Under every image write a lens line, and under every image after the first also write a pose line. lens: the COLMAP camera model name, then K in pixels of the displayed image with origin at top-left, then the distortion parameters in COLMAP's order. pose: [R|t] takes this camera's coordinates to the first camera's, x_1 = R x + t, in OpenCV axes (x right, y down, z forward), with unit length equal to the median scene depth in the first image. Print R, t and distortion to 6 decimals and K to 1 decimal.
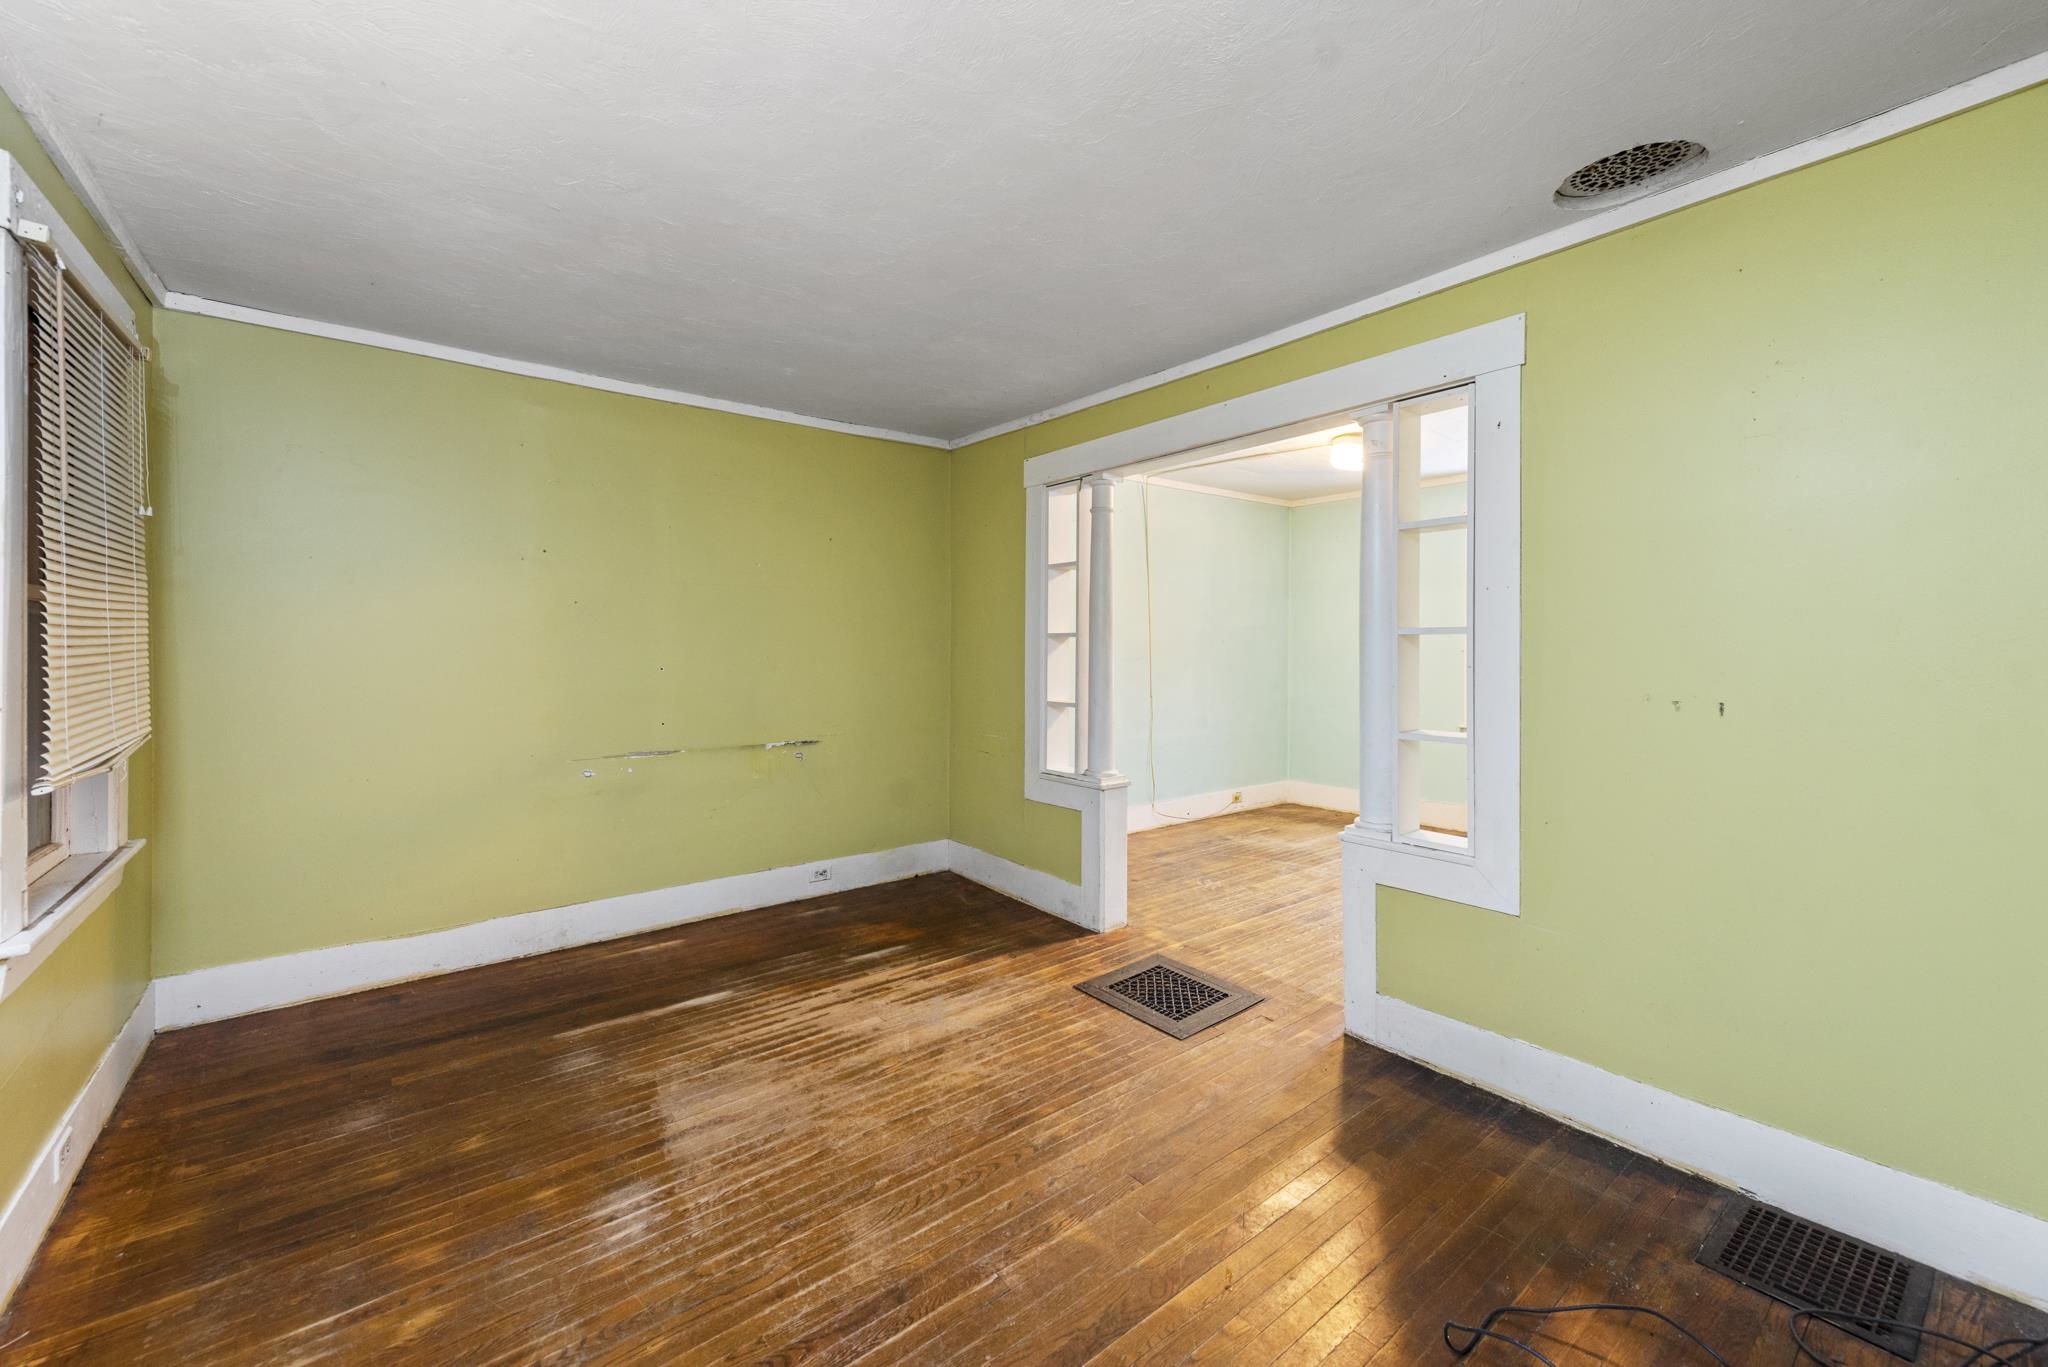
lens RADIAL K [[800.7, 0, 1039.1], [0, 800.7, 653.0], [0, 0, 1]] dist [0.002391, -0.000028]
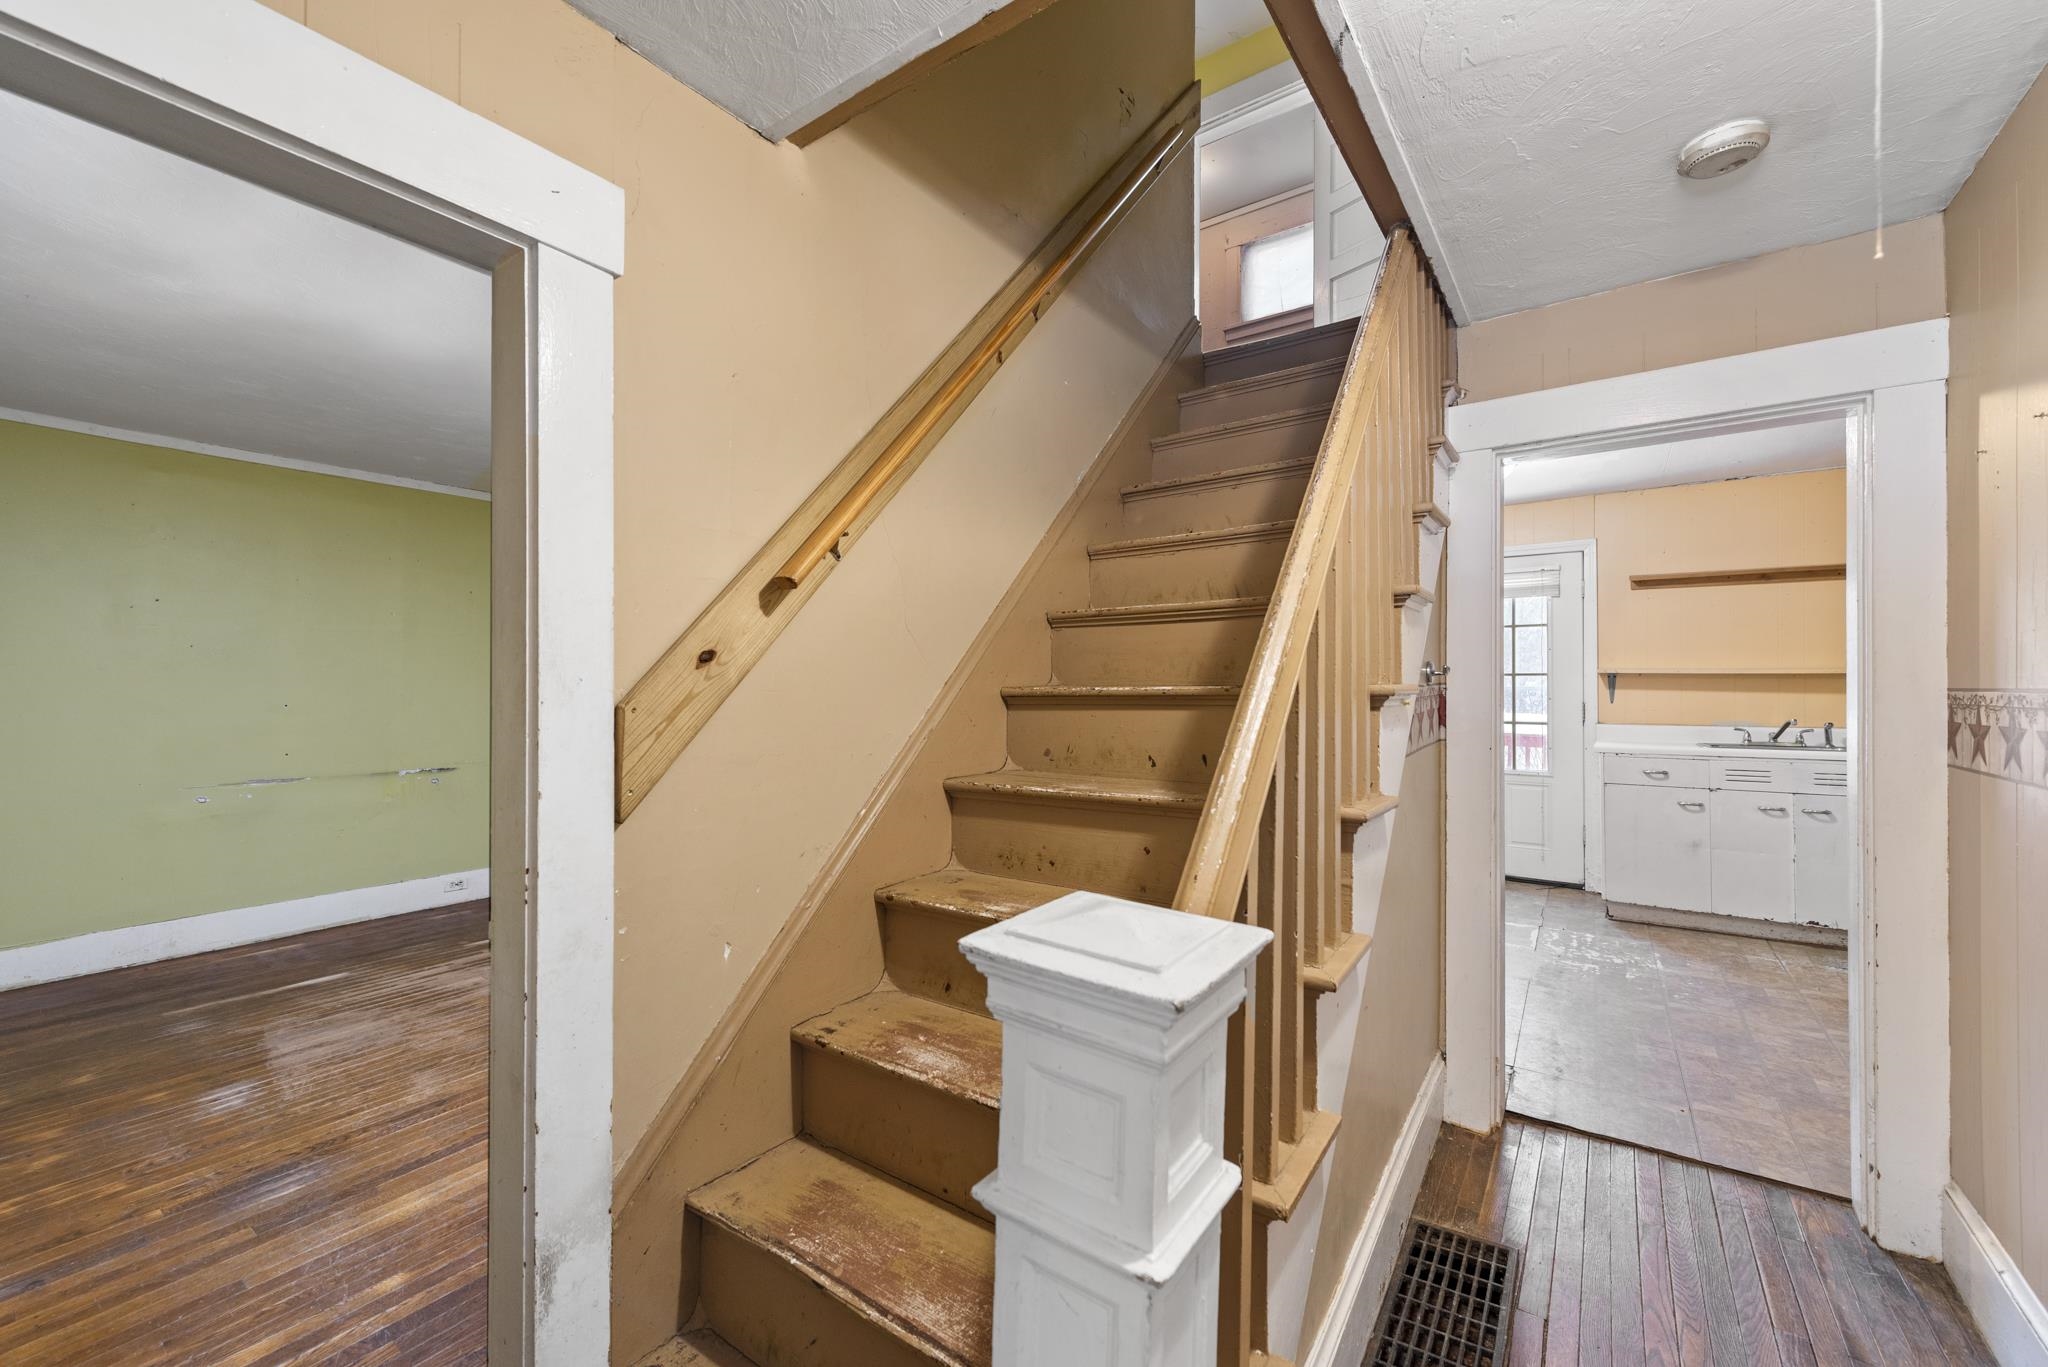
lens RADIAL K [[800.7, 0, 1027.0], [0, 800.7, 674.8], [0, 0, 1]] dist [0.002391, -0.000028]
pose [[0.960863, 0.005564, 0.276967, 0.296900], [-0.001936, 0.999909, -0.013373, -0.014838], [-0.277016, 0.012314, 0.960786, -0.509909]]
